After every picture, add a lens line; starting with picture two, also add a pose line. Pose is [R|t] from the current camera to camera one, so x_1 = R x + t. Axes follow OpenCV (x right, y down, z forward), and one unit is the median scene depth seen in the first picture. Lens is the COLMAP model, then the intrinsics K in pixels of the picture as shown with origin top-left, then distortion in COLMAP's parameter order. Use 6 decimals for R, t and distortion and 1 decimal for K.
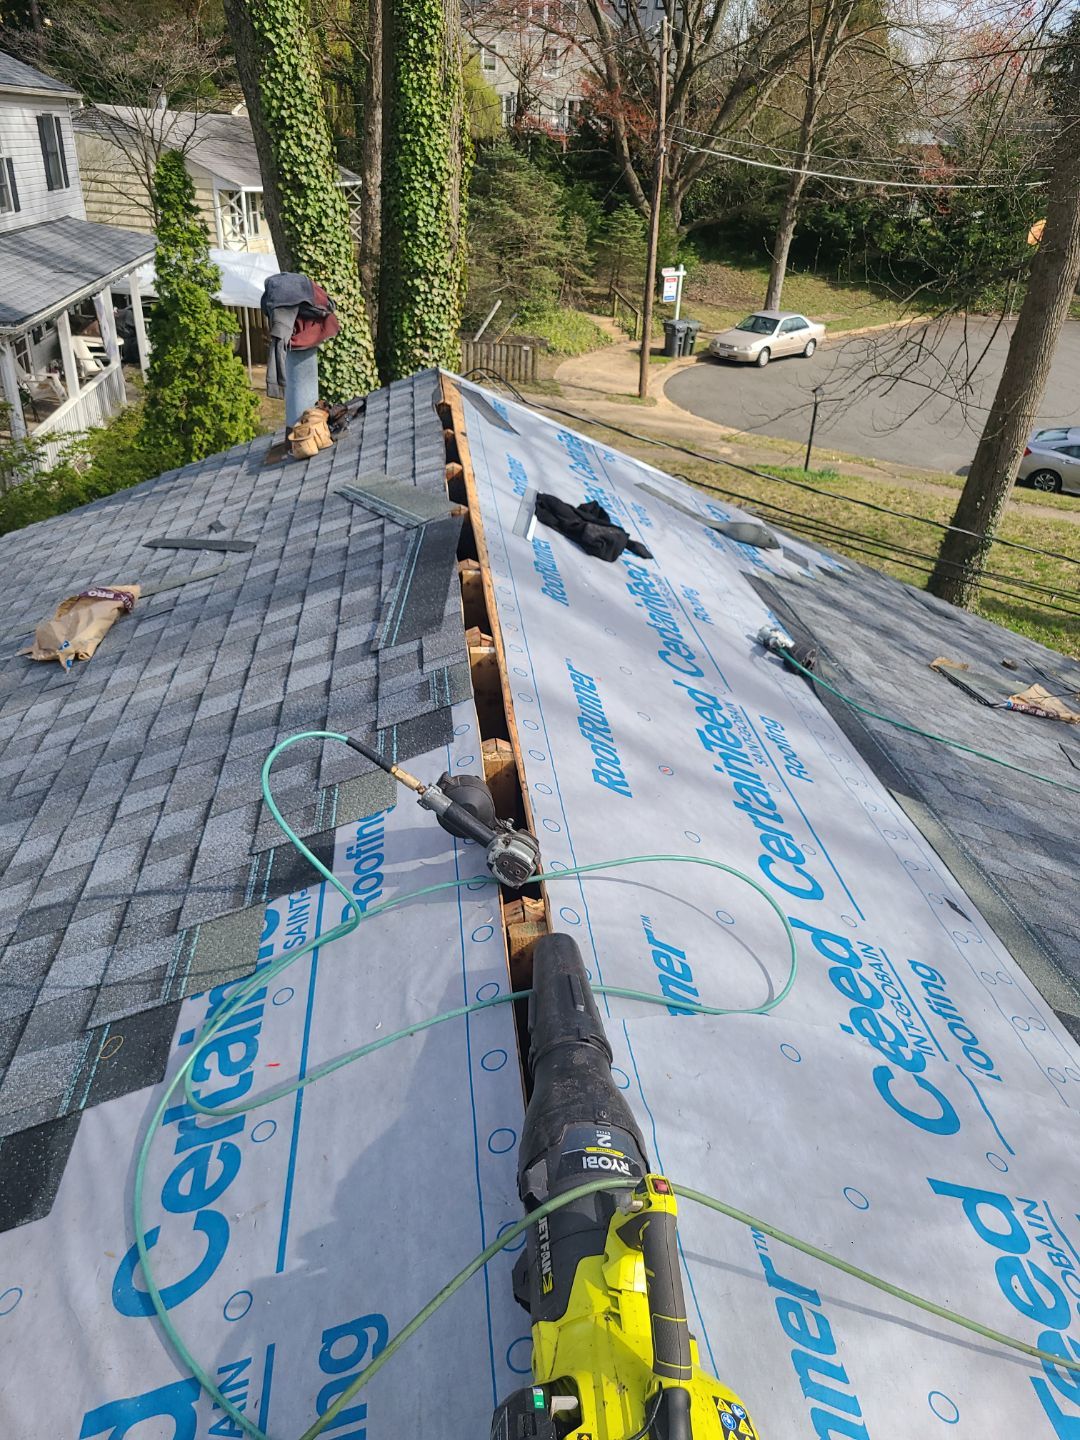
lens RADIAL K [[1047.7, 0, 565.4], [0, 1047.7, 722.2], [0, 0, 1]] dist [0.061155, -0.032558]
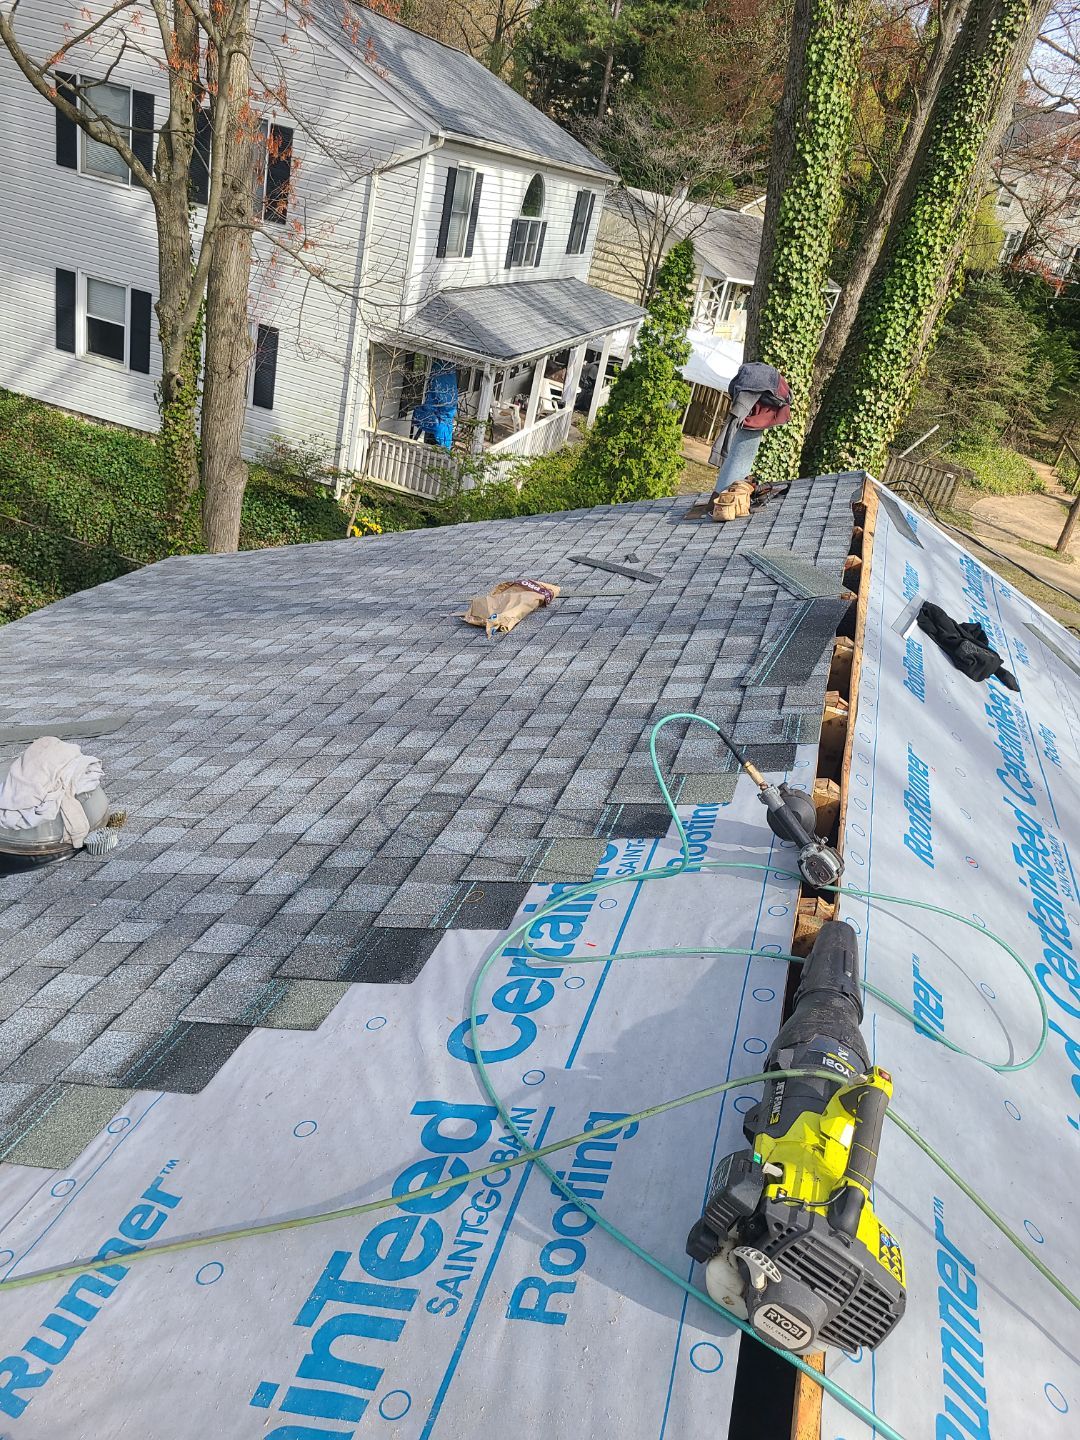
lens RADIAL K [[1045.7, 0, 542.6], [0, 1045.7, 732.9], [0, 0, 1]] dist [0.058636, -0.039127]
pose [[0.900370, 0.306648, -0.308708, -0.009508], [-0.326272, 0.945190, -0.012717, 0.092164], [0.287888, 0.112172, 0.951072, -0.218284]]
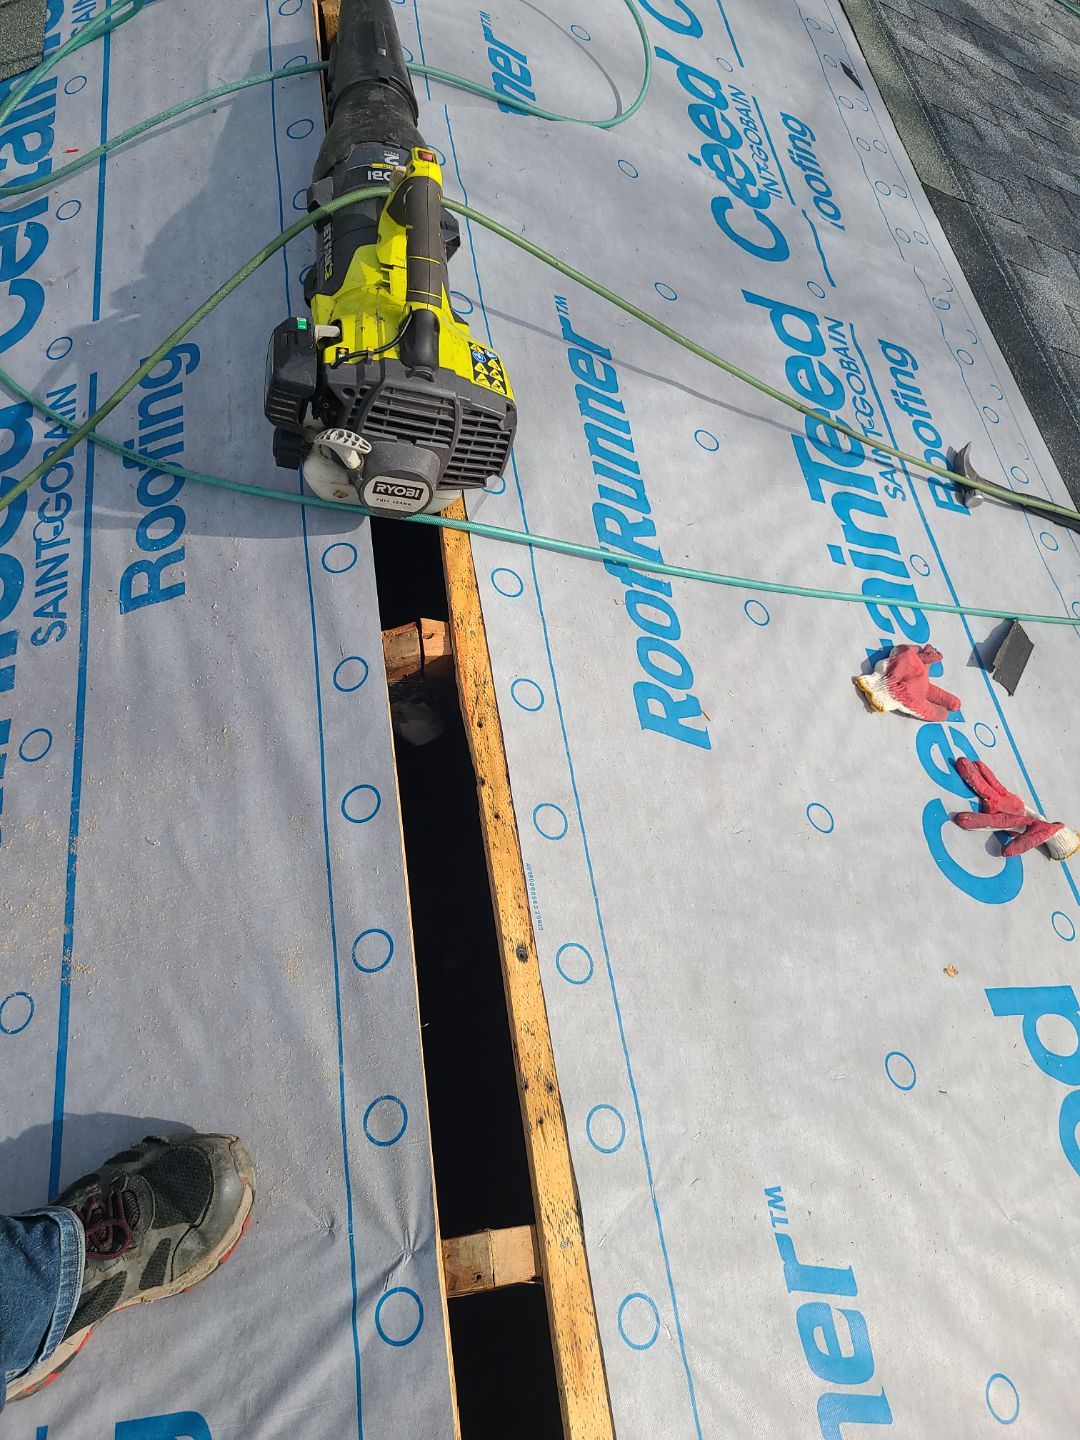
lens RADIAL K [[1083.7, 0, 571.3], [0, 1083.7, 671.4], [0, 0, 1]] dist [0.053385, -0.046438]
pose [[0.997184, 0.007435, 0.074630, 0.075318], [-0.045895, 0.847503, 0.528802, 0.146444], [-0.059317, -0.530738, 0.845458, -0.069201]]
